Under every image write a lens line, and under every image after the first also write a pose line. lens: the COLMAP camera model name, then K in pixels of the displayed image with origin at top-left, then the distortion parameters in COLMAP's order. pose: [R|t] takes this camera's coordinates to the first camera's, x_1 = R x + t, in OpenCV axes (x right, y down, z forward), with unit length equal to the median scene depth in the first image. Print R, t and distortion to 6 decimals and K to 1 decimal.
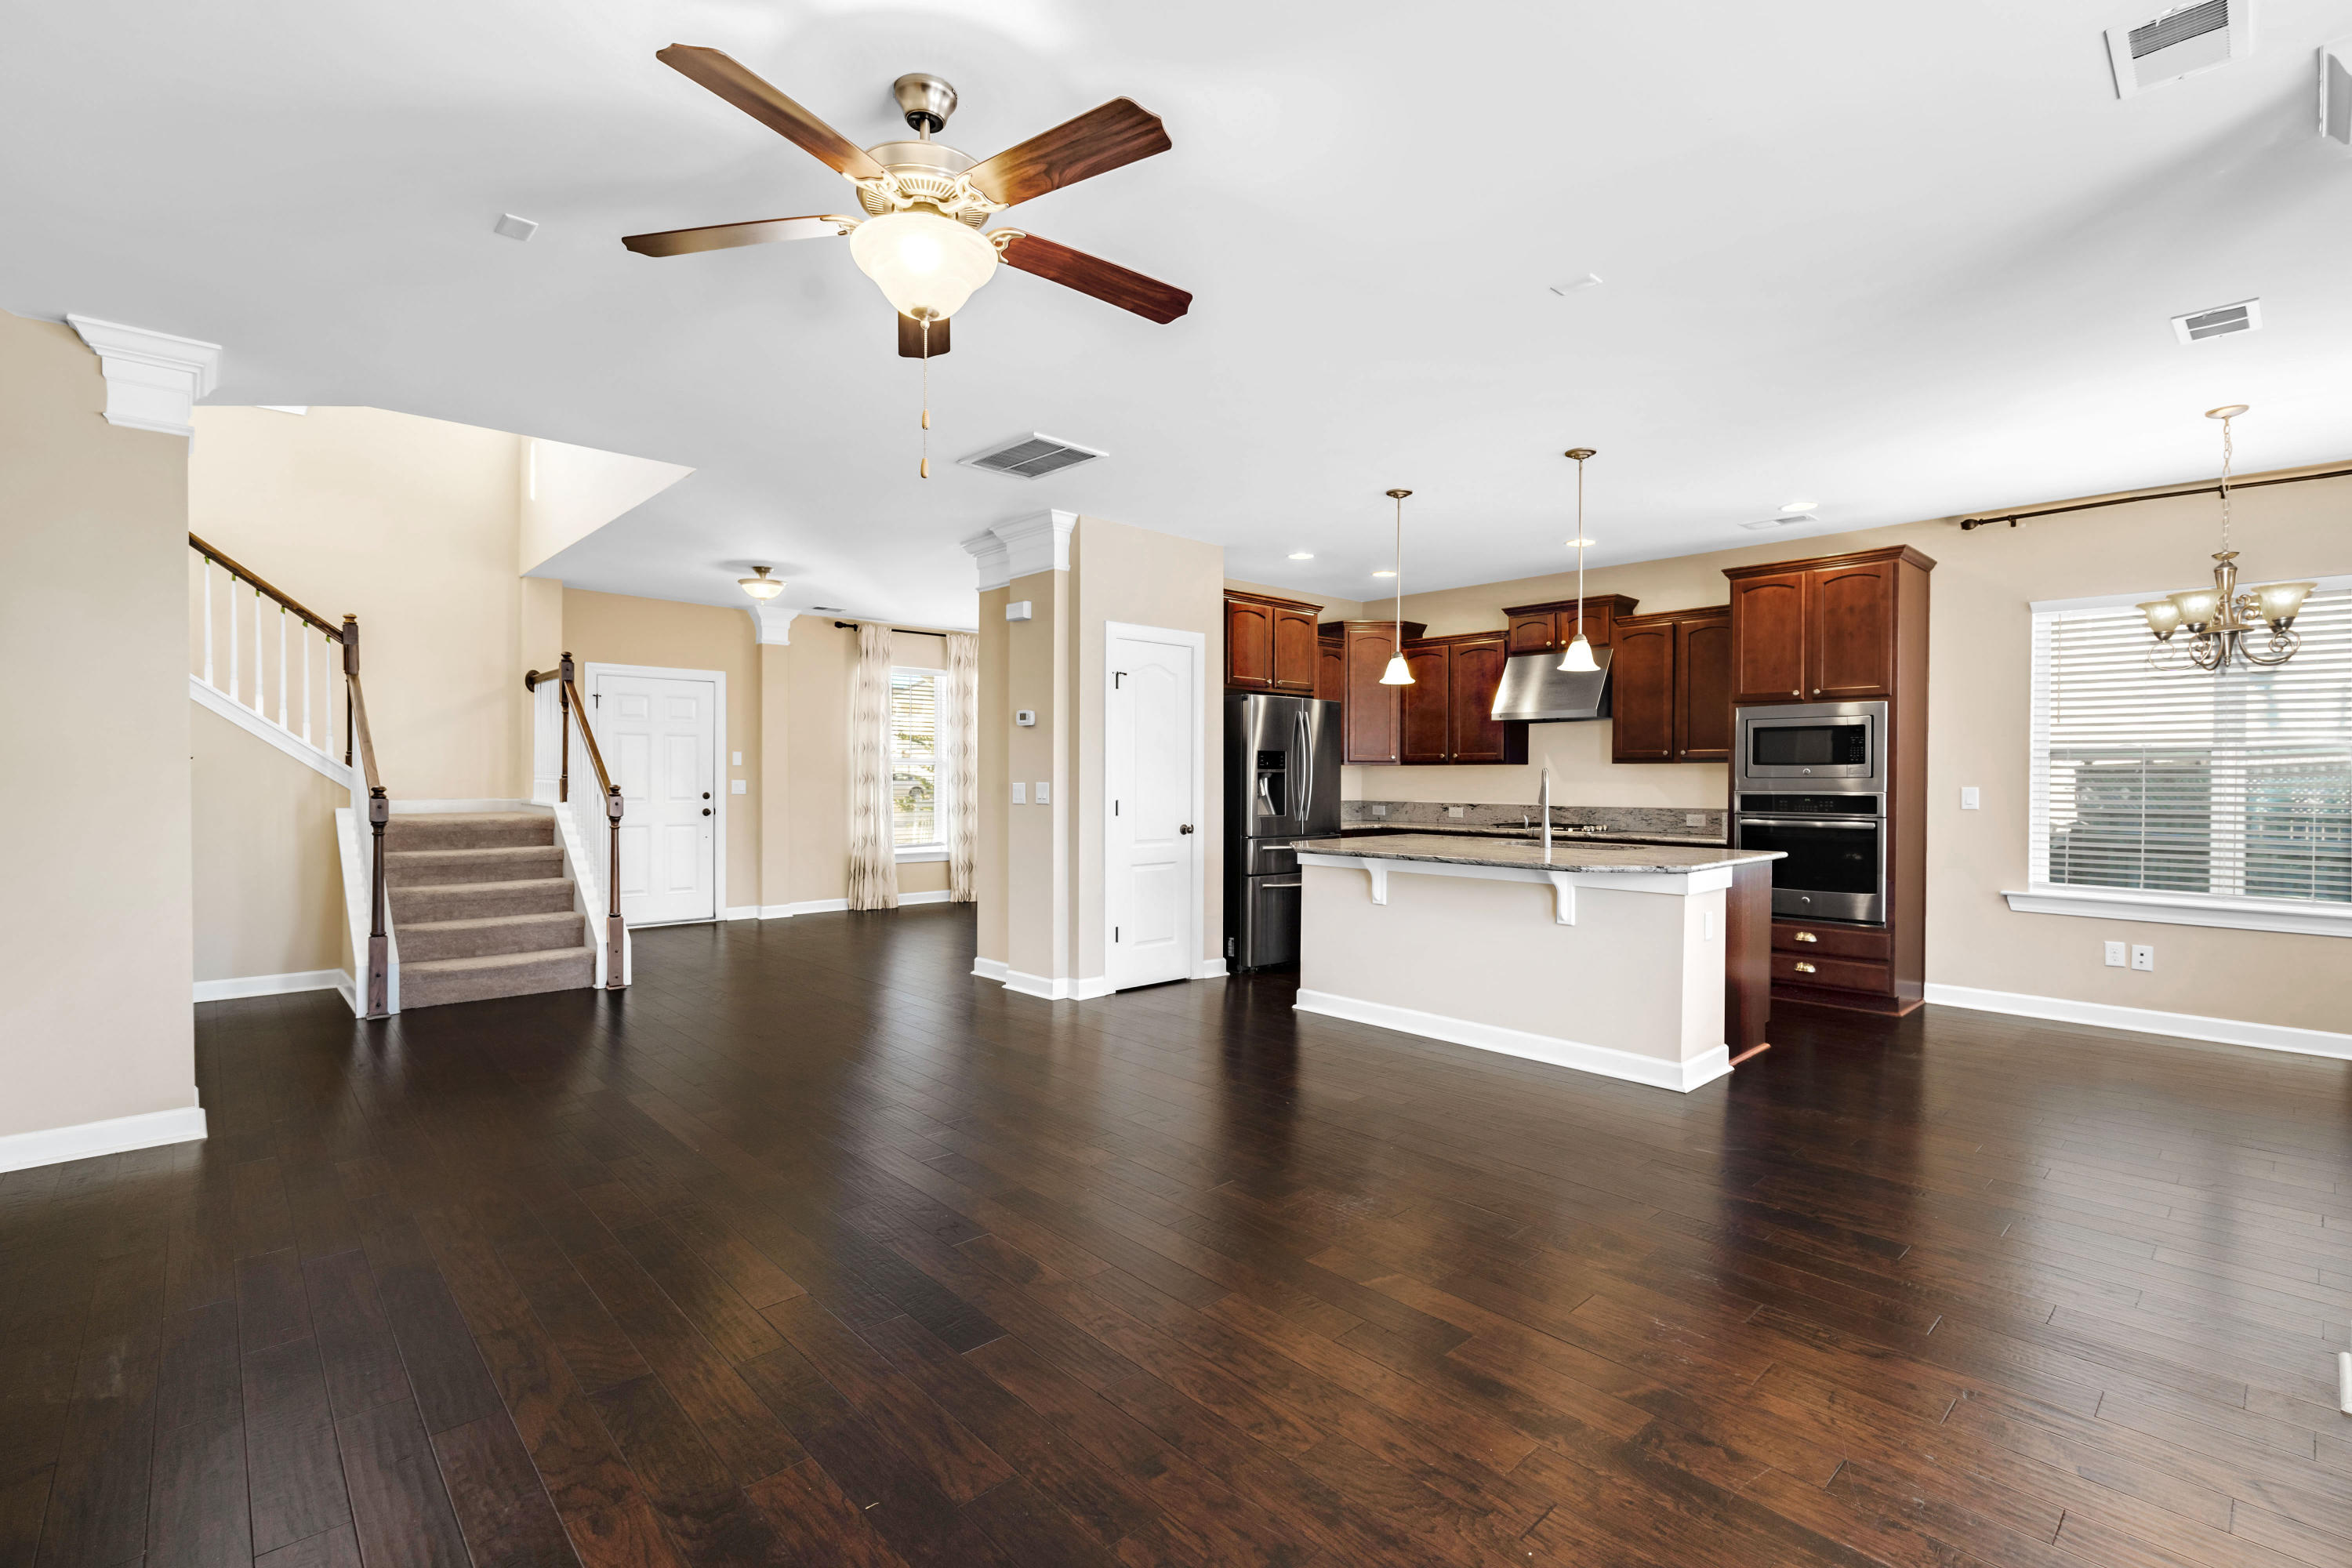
lens RADIAL K [[1054.8, 0, 1134.4], [0, 1054.8, 788.7], [0, 0, 1]] dist [-0.005006, -0.000231]
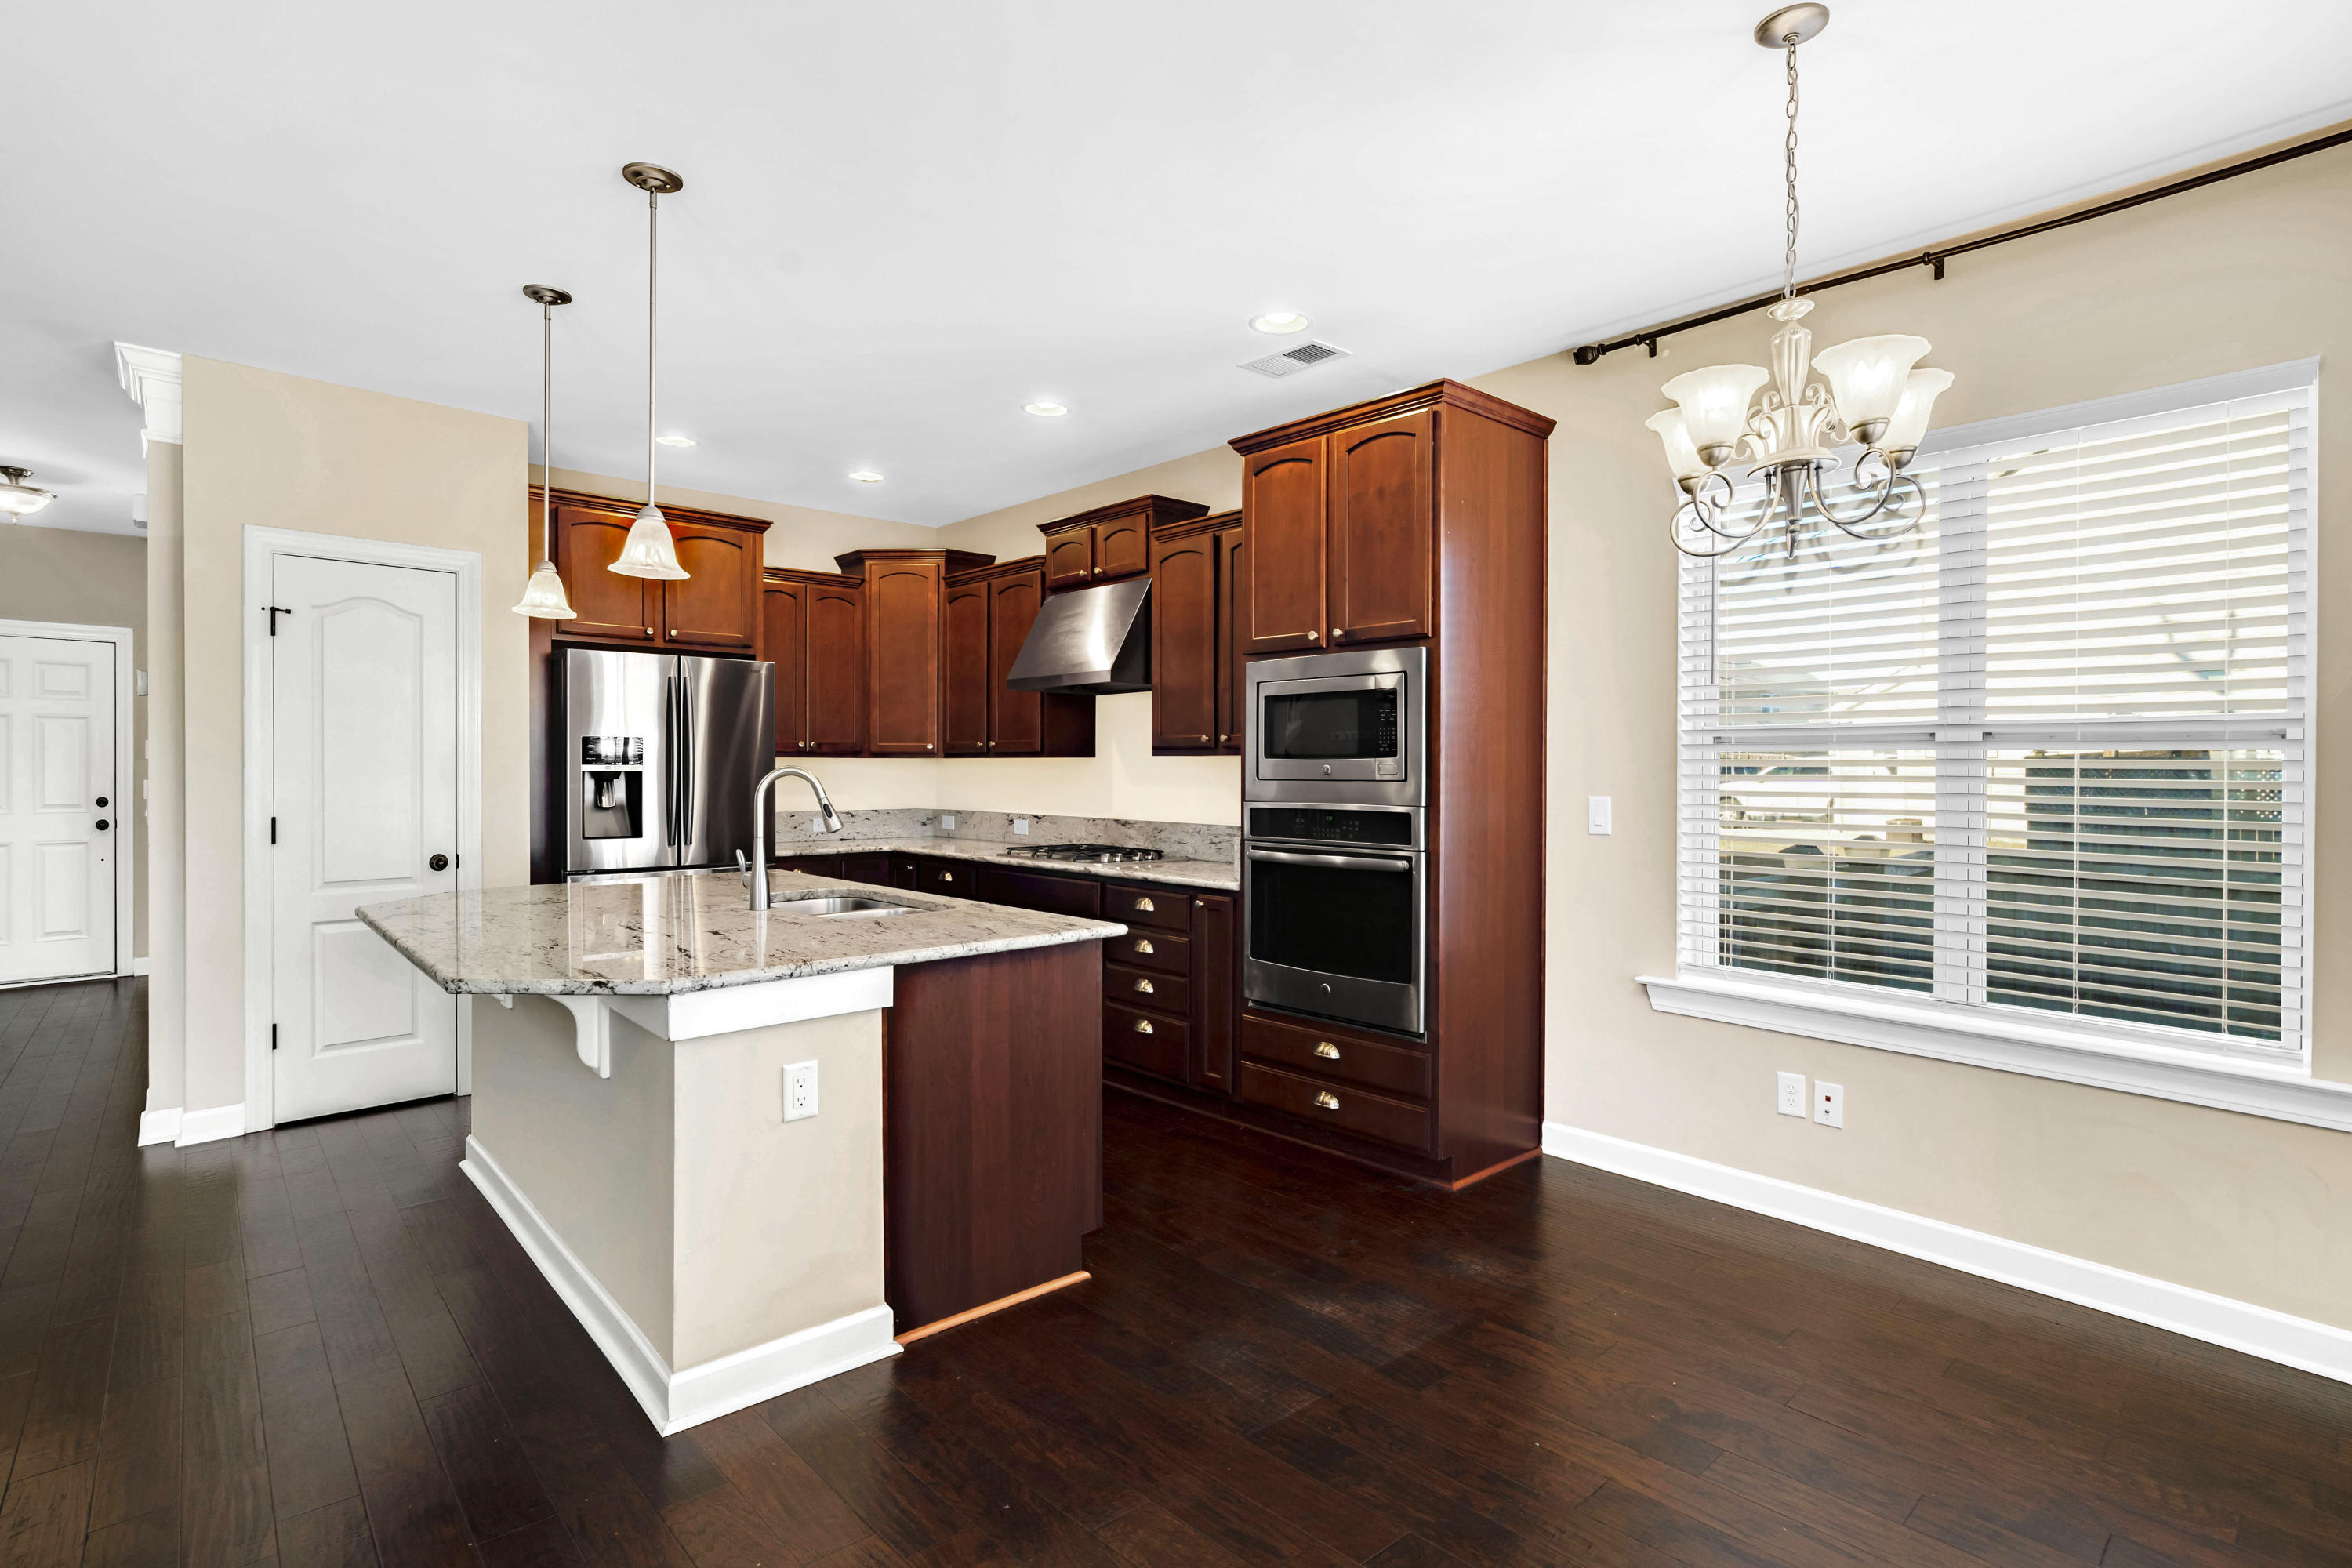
lens RADIAL K [[1159.1, 0, 1139.7], [0, 1159.1, 772.0], [0, 0, 1]] dist [-0.014503, -0.000210]
pose [[0.999843, 0.000143, 0.017743, 0.436823], [0.000020, 0.999957, -0.009237, -0.007530], [-0.017743, 0.009236, 0.999800, 0.293603]]
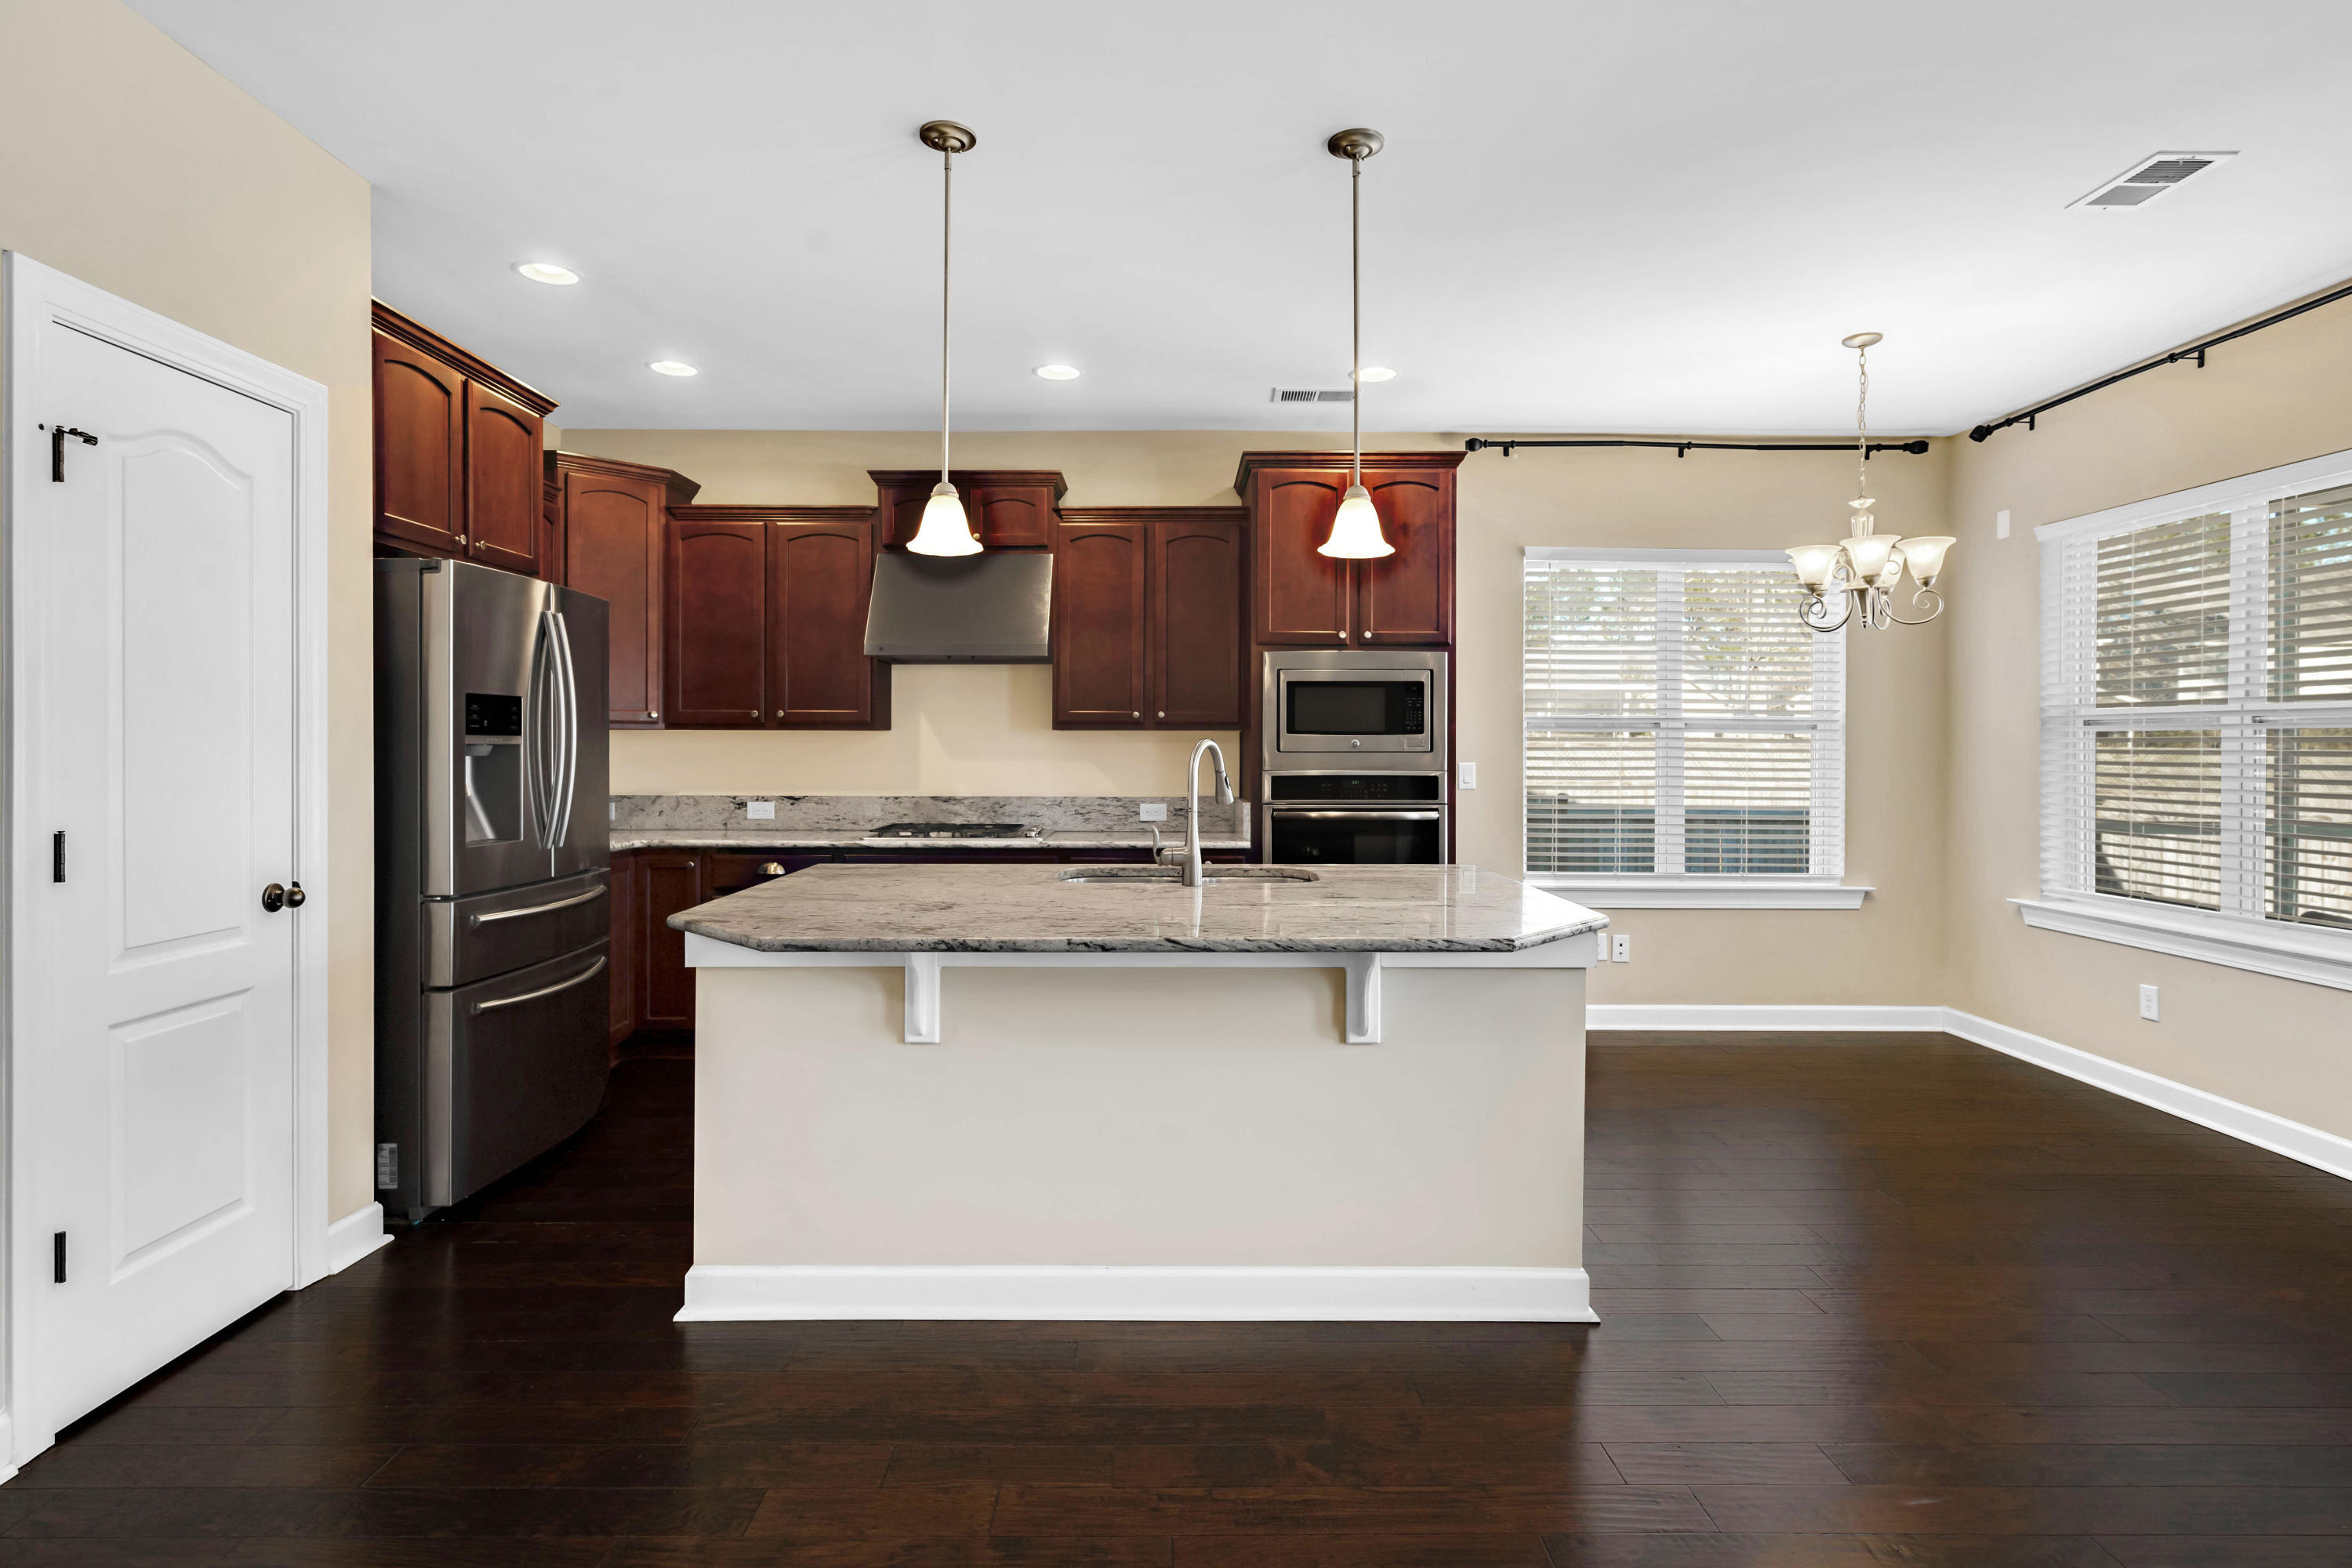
lens RADIAL K [[1189.7, 0, 1149.5], [0, 1189.7, 747.2], [0, 0, 1]] dist [-0.003292, -0.000944]
pose [[0.657087, -0.001816, 0.753813, -0.062574], [0.008867, 0.999947, -0.005320, -0.008898], [-0.753763, 0.010180, 0.657068, 0.475285]]
